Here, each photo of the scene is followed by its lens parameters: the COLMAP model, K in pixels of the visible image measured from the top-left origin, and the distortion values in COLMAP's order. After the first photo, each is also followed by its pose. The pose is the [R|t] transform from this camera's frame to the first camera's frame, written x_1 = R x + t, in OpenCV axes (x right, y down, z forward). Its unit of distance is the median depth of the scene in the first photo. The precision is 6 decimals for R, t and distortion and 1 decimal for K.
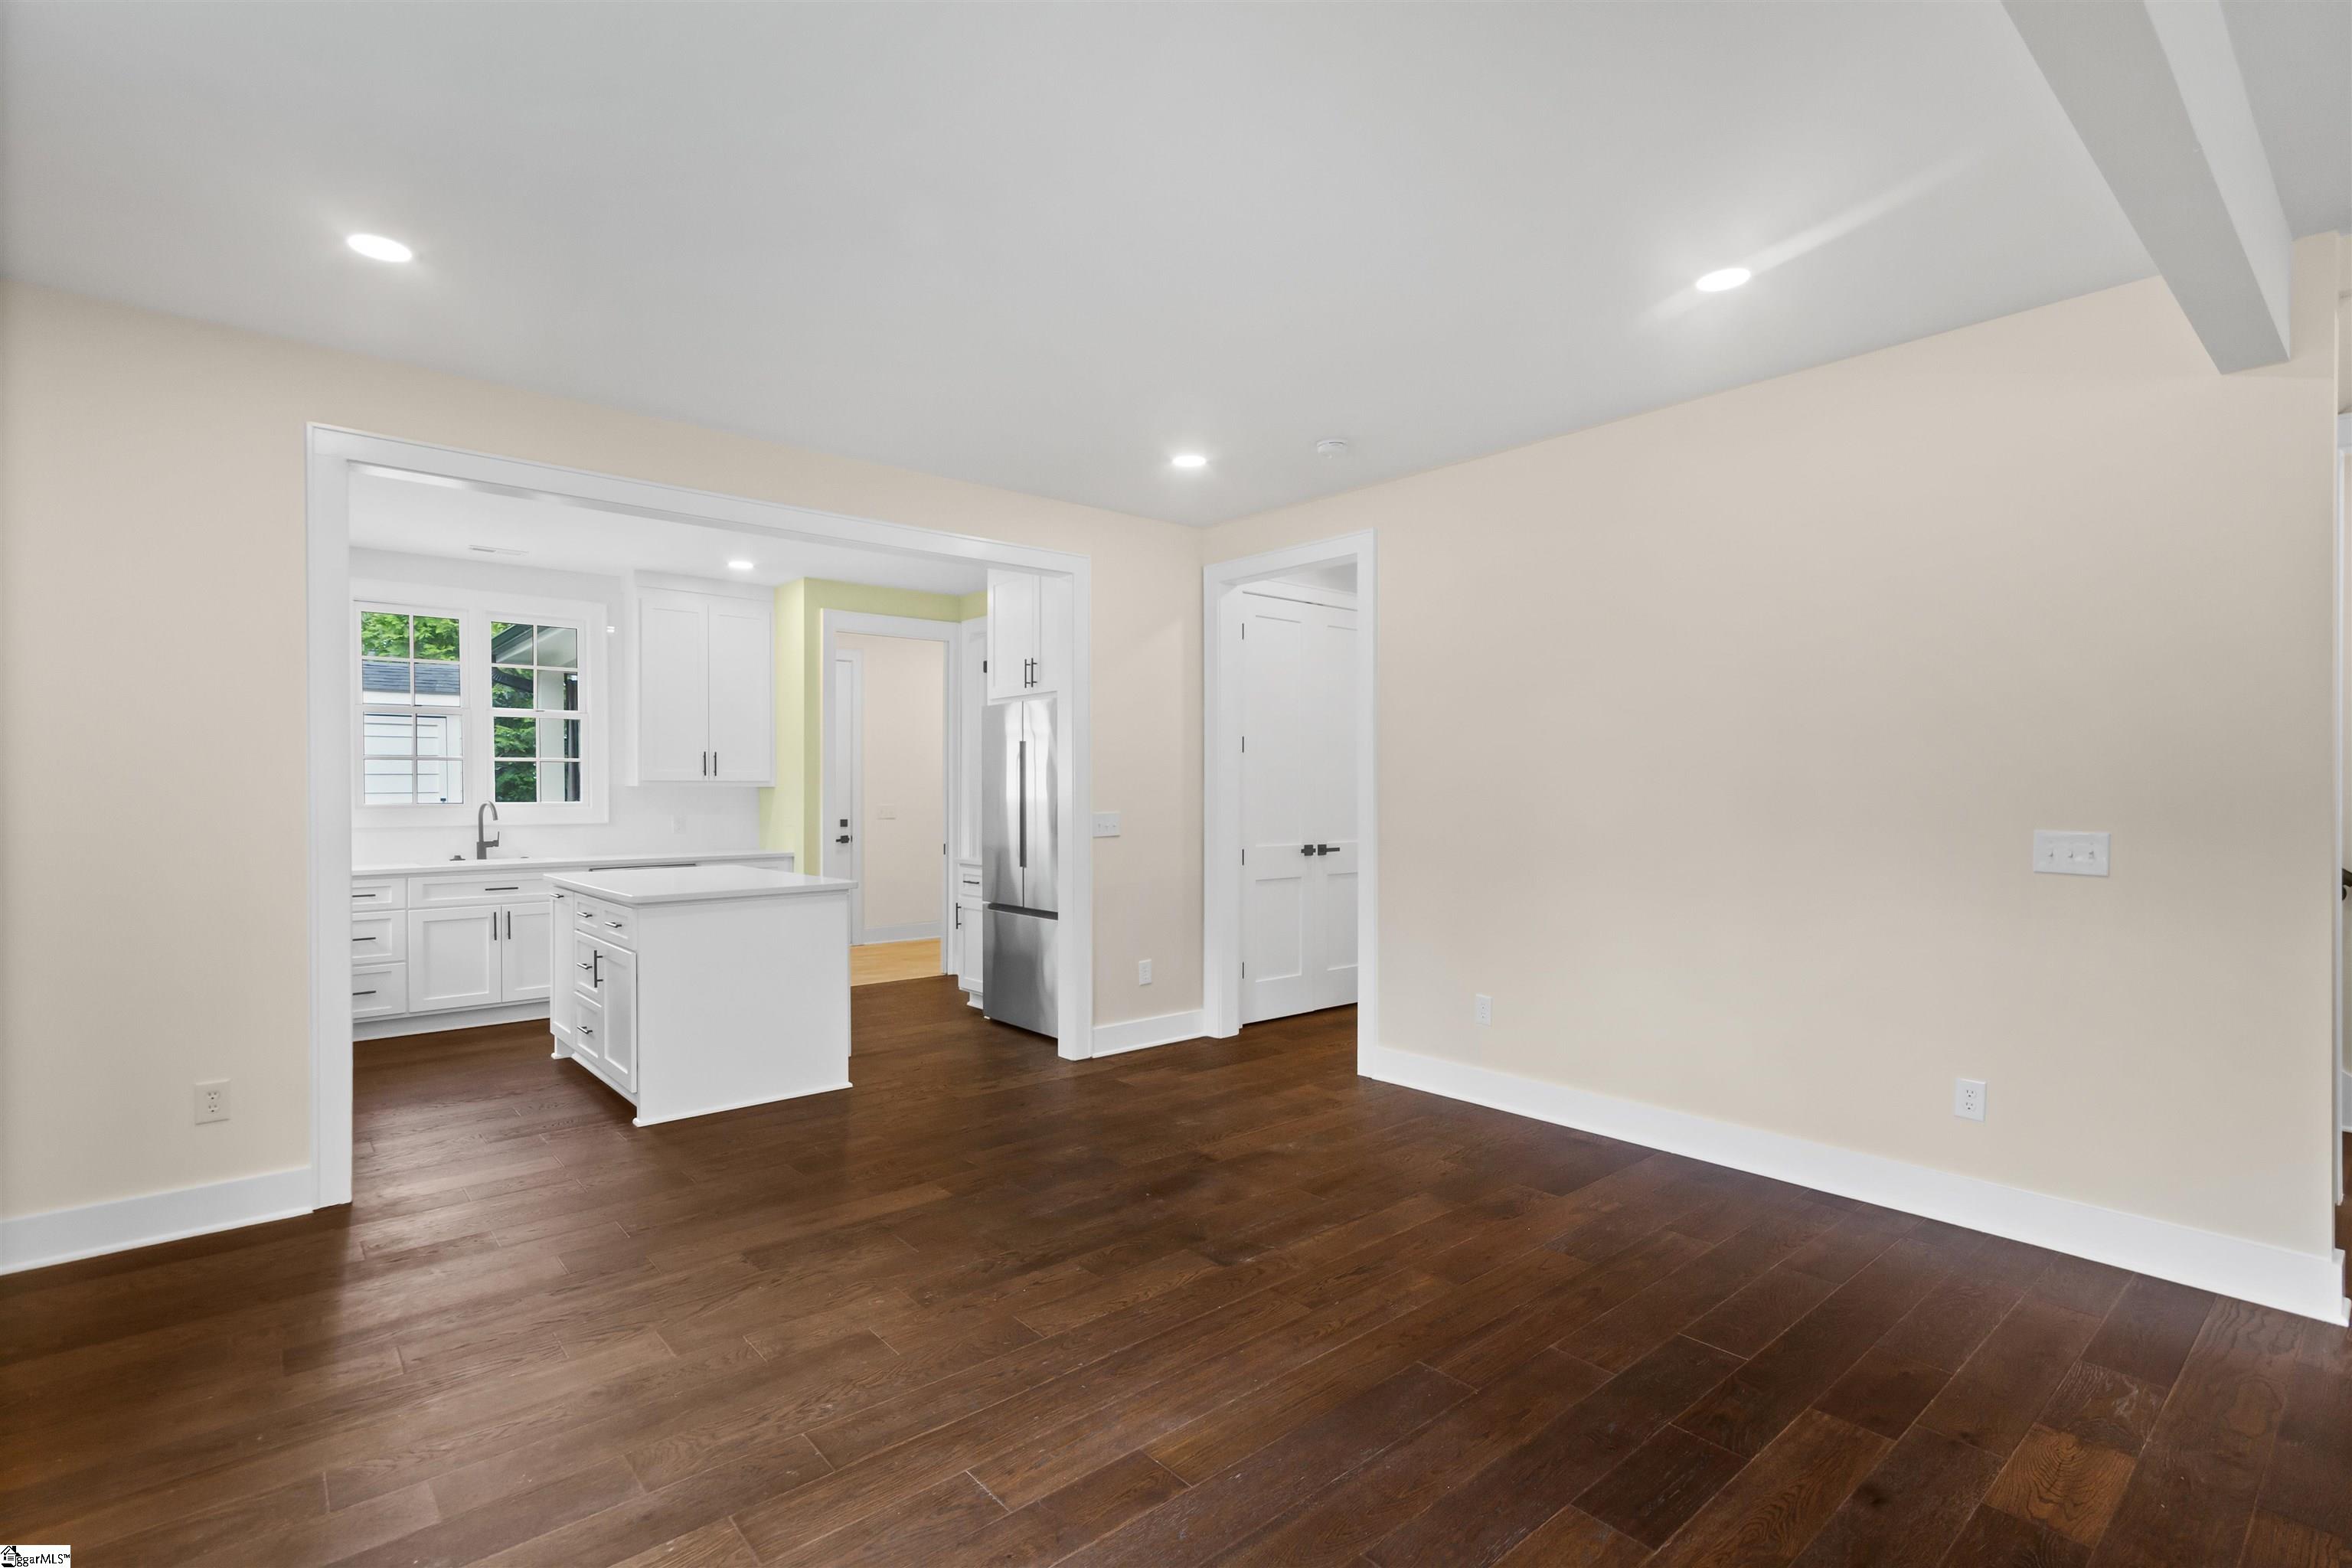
lens RADIAL K [[1095.9, 0, 1175.2], [0, 1095.9, 783.6], [0, 0, 1]] dist [0.004159, 0.000606]
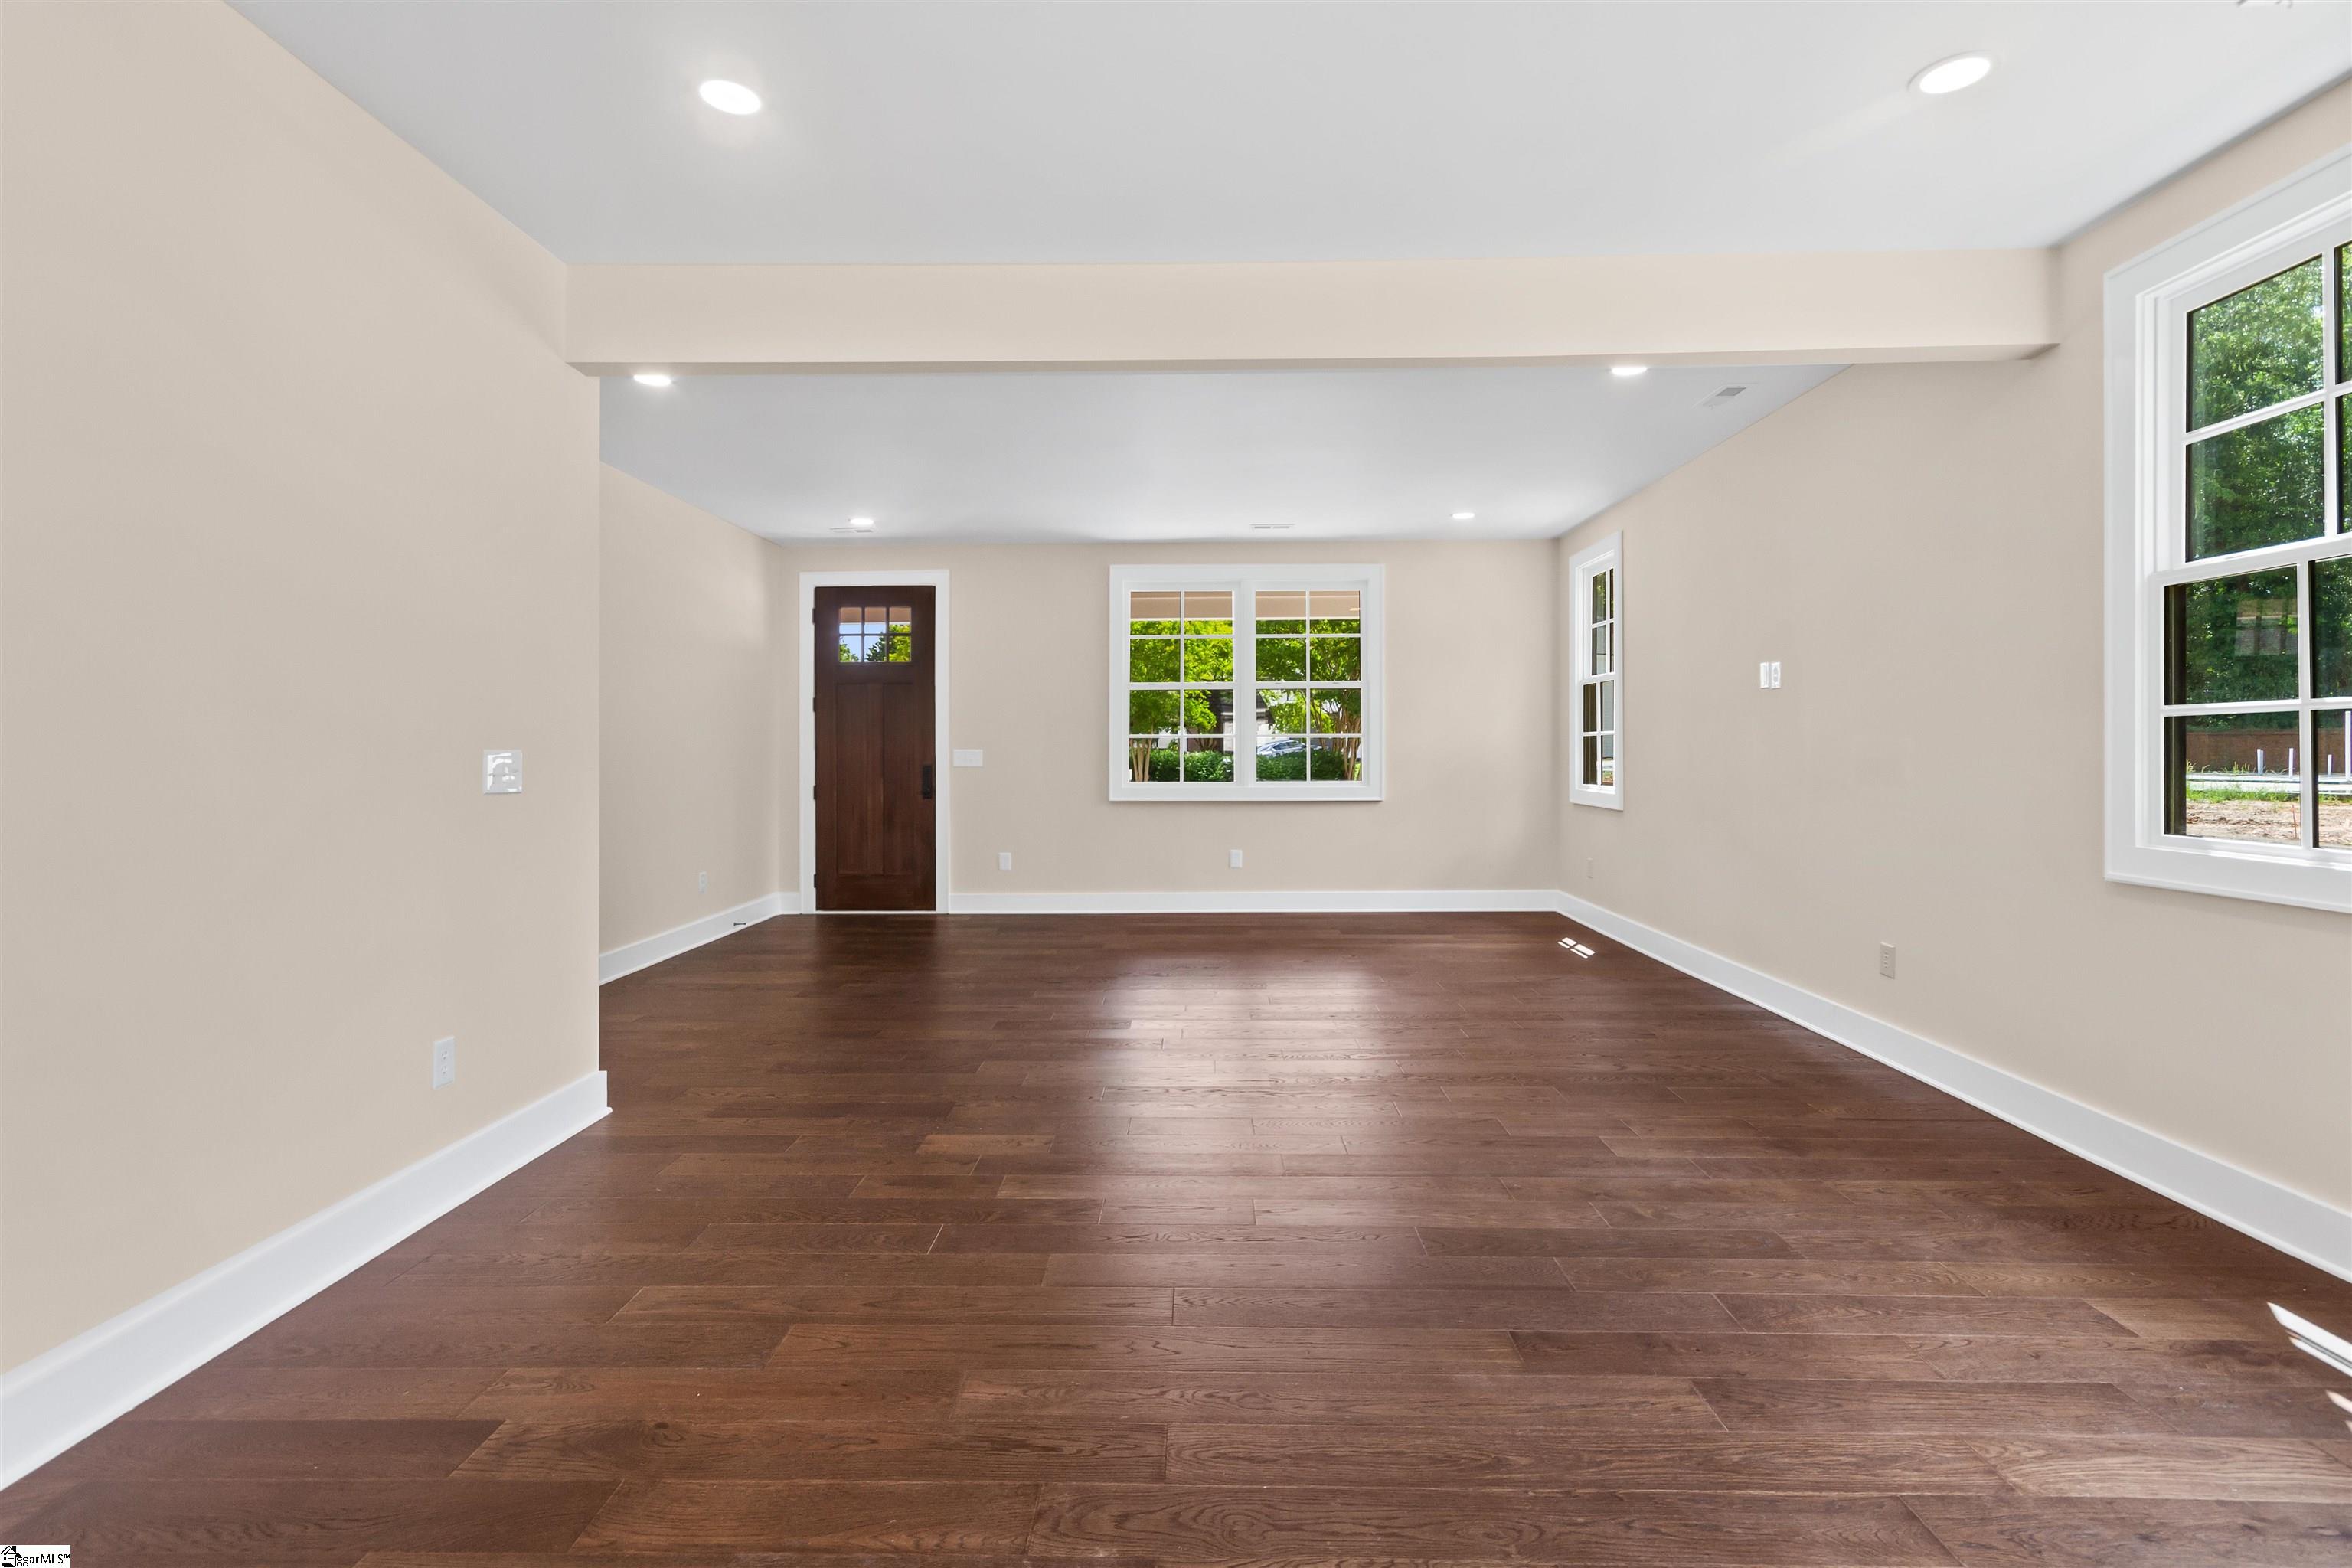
lens RADIAL K [[1108.3, 0, 1181.5], [0, 1108.3, 733.5], [0, 0, 1]] dist [0.004075, 0.000639]
pose [[-0.748616, 0.009976, 0.662929, -0.167976], [-0.001806, 0.999852, -0.017086, 0.023032], [-0.663001, -0.013988, -0.748488, 0.716820]]
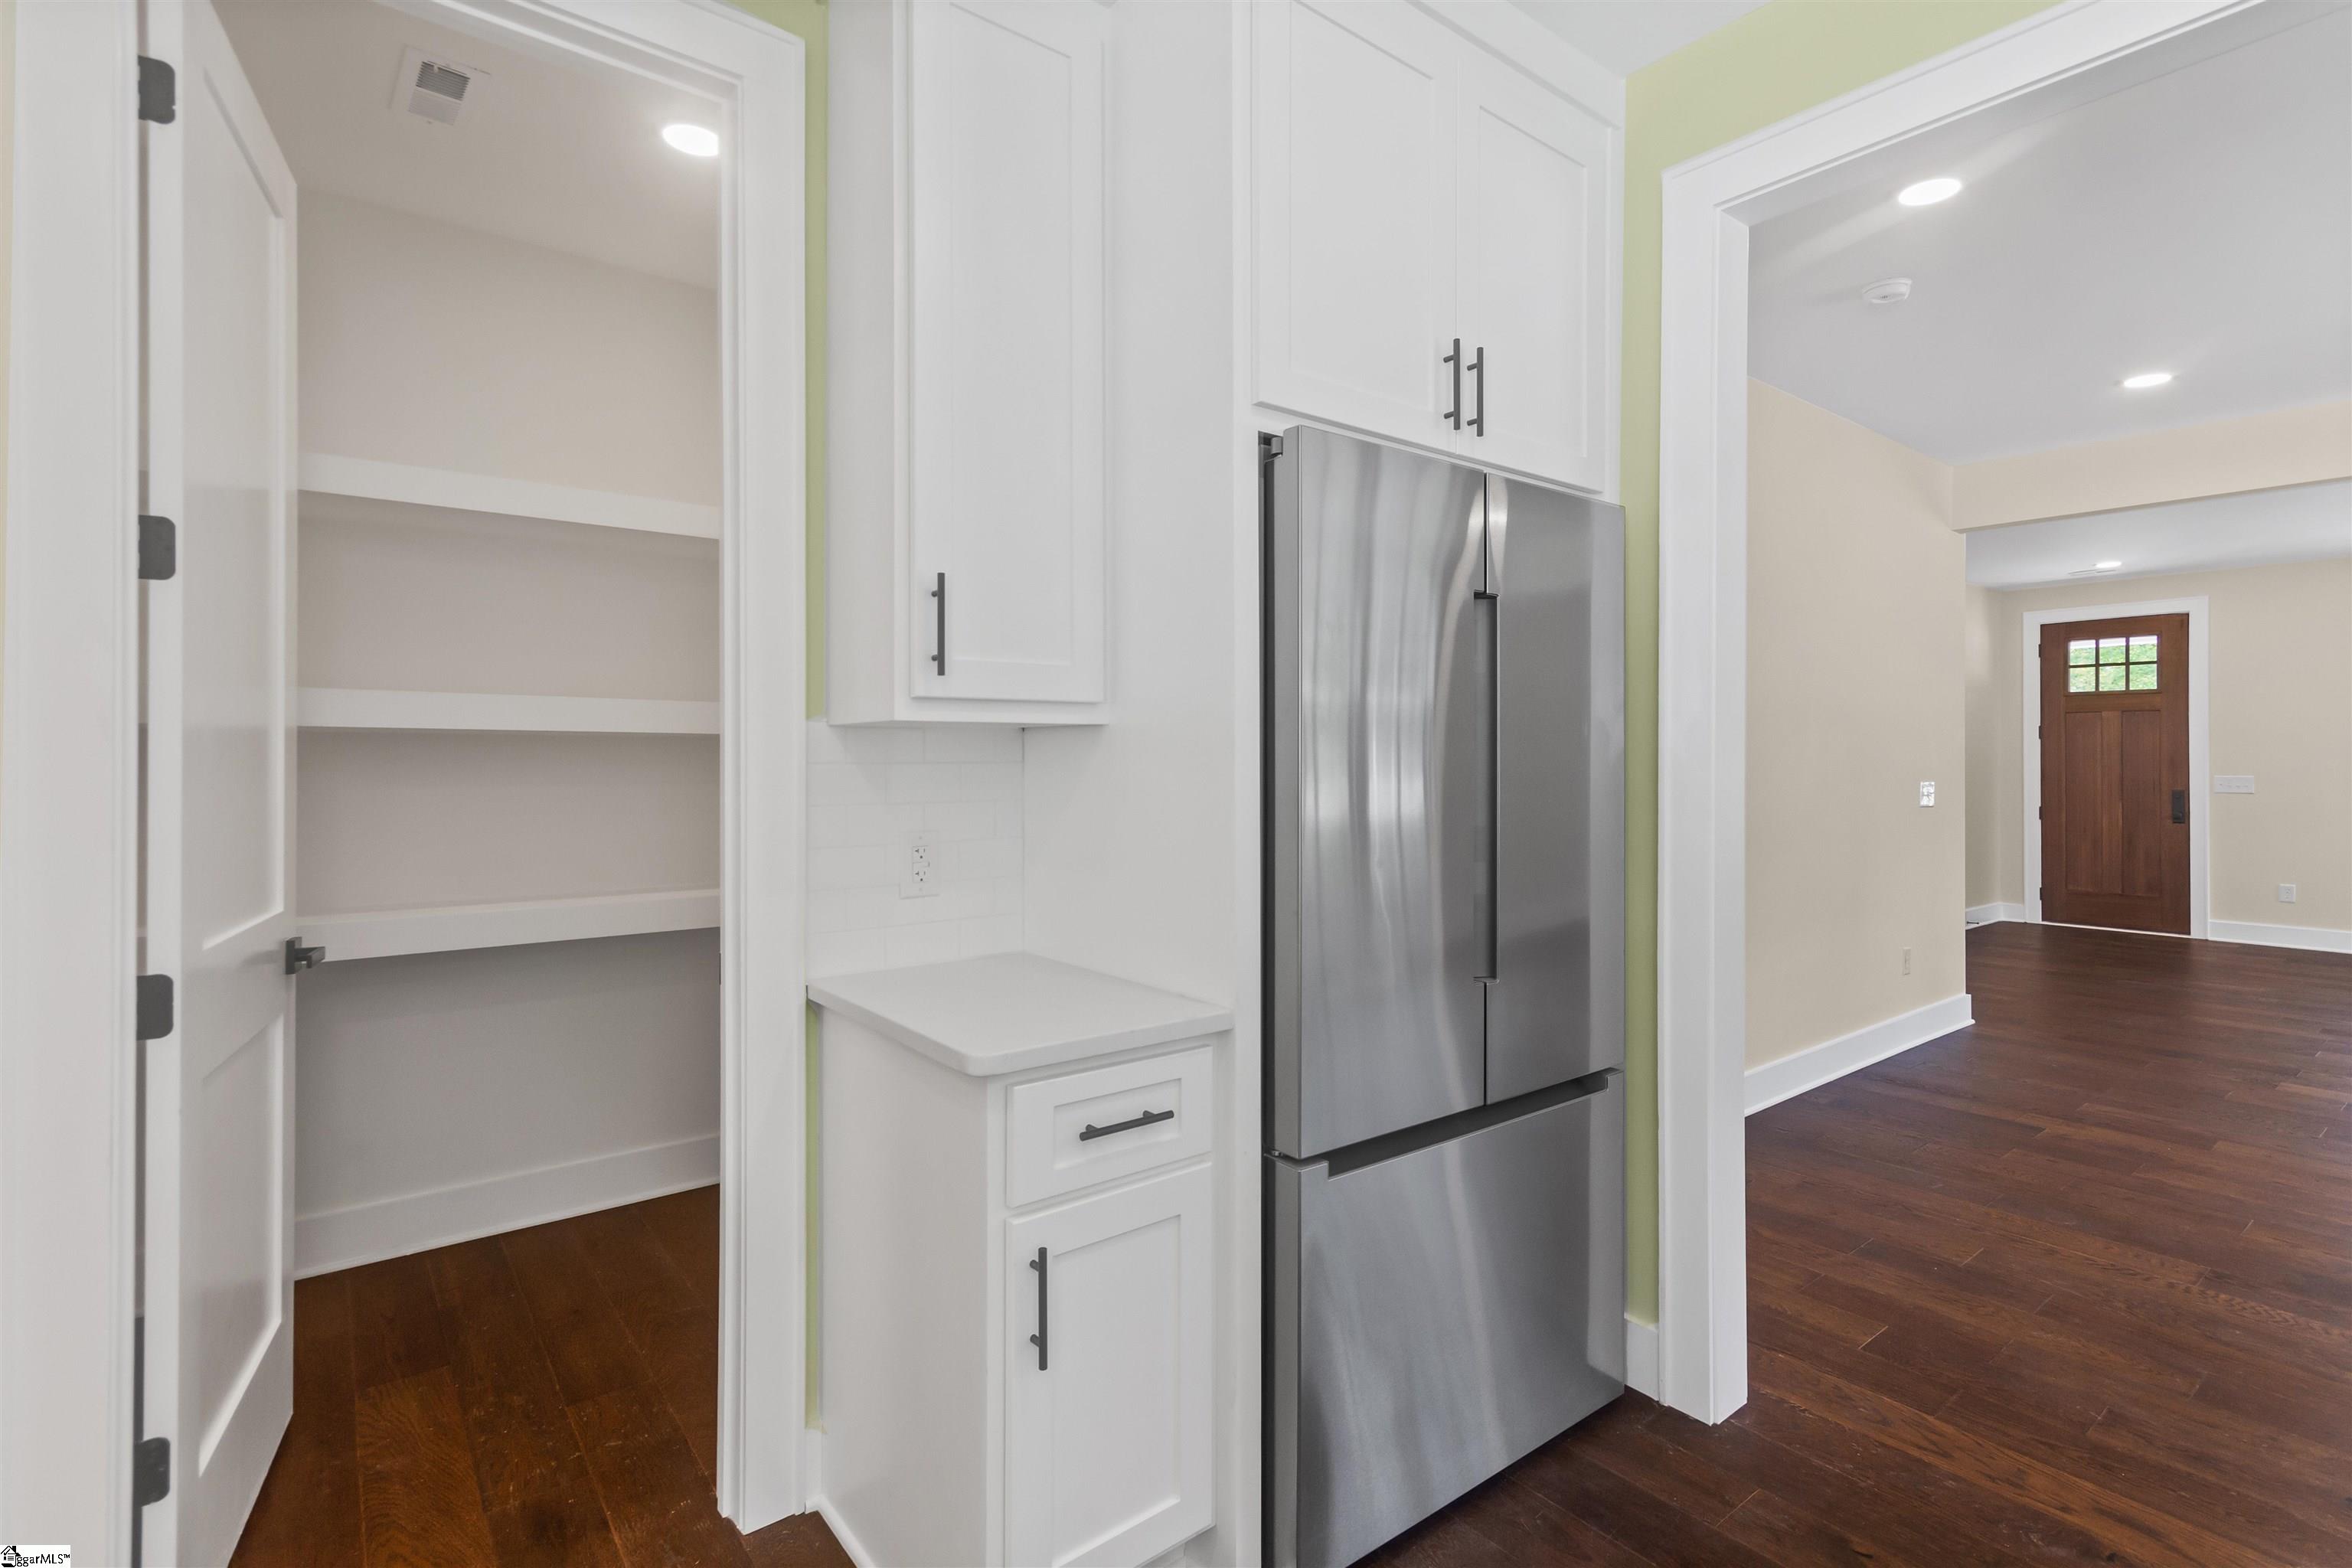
lens RADIAL K [[1098.3, 0, 1183.7], [0, 1098.3, 760.1], [0, 0, 1]] dist [0.003962, -0.000812]
pose [[0.050938, -0.000432, 0.998702, -0.469362], [-0.008063, 0.999967, 0.000844, 0.009720], [-0.998669, -0.008096, 0.050933, 1.077982]]
